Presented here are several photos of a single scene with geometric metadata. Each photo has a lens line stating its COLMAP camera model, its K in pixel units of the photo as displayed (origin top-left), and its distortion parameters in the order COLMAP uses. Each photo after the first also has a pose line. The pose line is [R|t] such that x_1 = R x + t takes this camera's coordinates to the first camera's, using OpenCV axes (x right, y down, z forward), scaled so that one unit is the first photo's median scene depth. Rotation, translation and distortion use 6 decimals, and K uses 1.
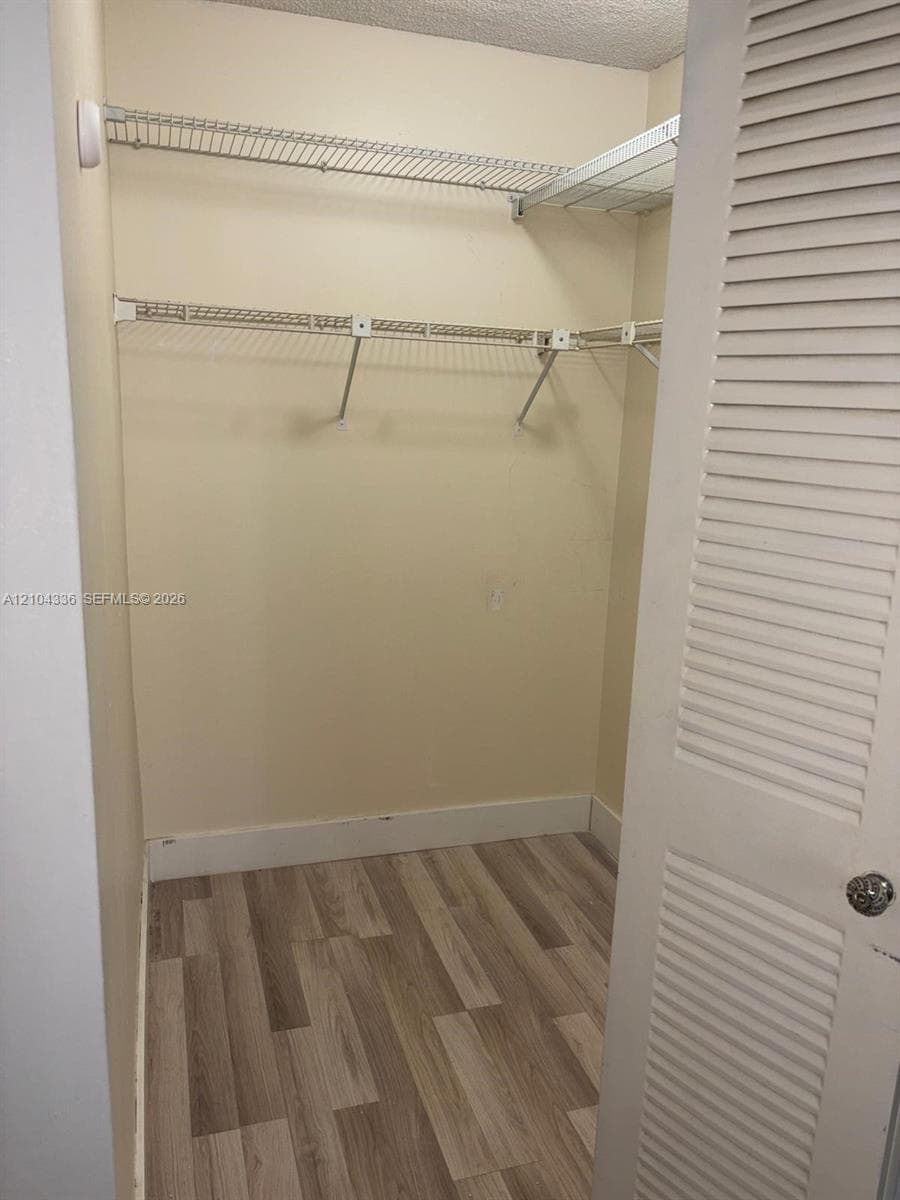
lens RADIAL K [[907.8, 0, 450.0], [0, 907.8, 600.0], [0, 0, 1]] dist [0.021111, -0.008898]
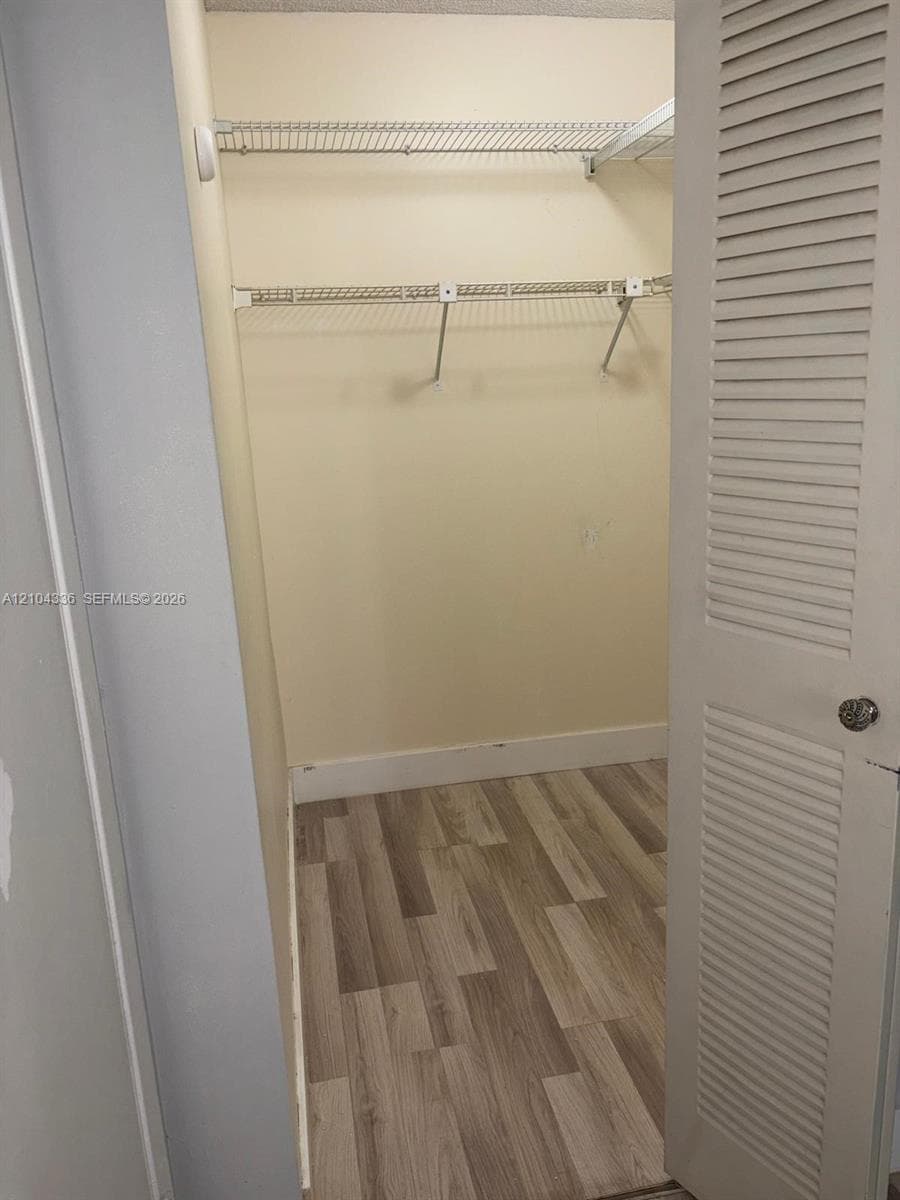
lens RADIAL K [[907.8, 0, 450.0], [0, 907.8, 600.0], [0, 0, 1]] dist [0.021111, -0.008898]
pose [[0.988947, -0.051619, -0.138996, 0.038485], [0.055800, 0.998094, 0.026351, 0.041760], [0.137371, -0.033815, 0.989942, -0.103013]]
